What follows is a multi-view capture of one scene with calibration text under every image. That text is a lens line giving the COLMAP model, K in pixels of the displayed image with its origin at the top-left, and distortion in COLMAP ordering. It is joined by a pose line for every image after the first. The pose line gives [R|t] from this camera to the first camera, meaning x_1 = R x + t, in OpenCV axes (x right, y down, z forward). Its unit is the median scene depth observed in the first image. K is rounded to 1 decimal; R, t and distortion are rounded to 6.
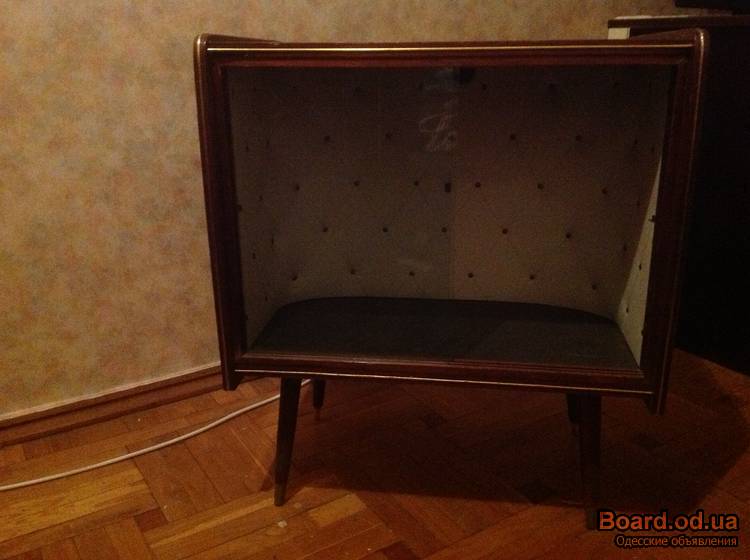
lens RADIAL K [[739.8, 0, 375.5], [0, 739.8, 263.1], [0, 0, 1]] dist [0.000231, 0.000000]
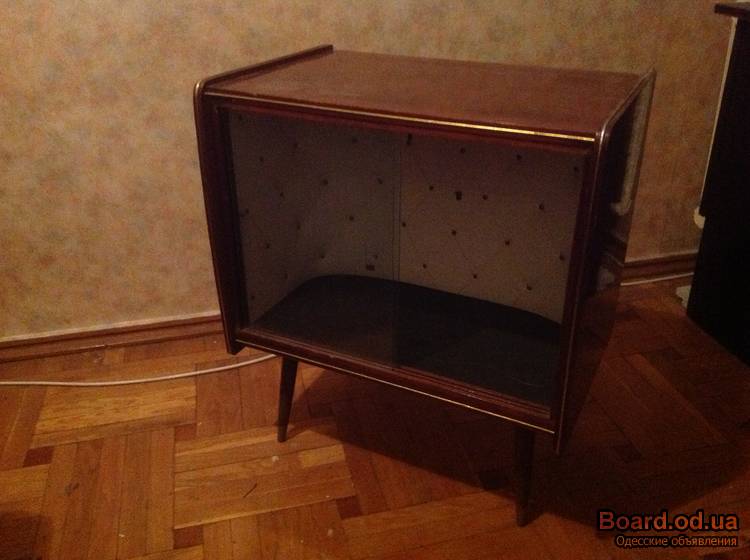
lens RADIAL K [[739.8, 0, 382.2], [0, 739.8, 266.8], [0, 0, 1]] dist [0.000231, 0.000000]
pose [[0.946161, 0.148616, -0.287564, 0.317824], [-0.096068, 0.977271, 0.188977, -0.194044], [0.309113, -0.151177, 0.938933, -0.062093]]
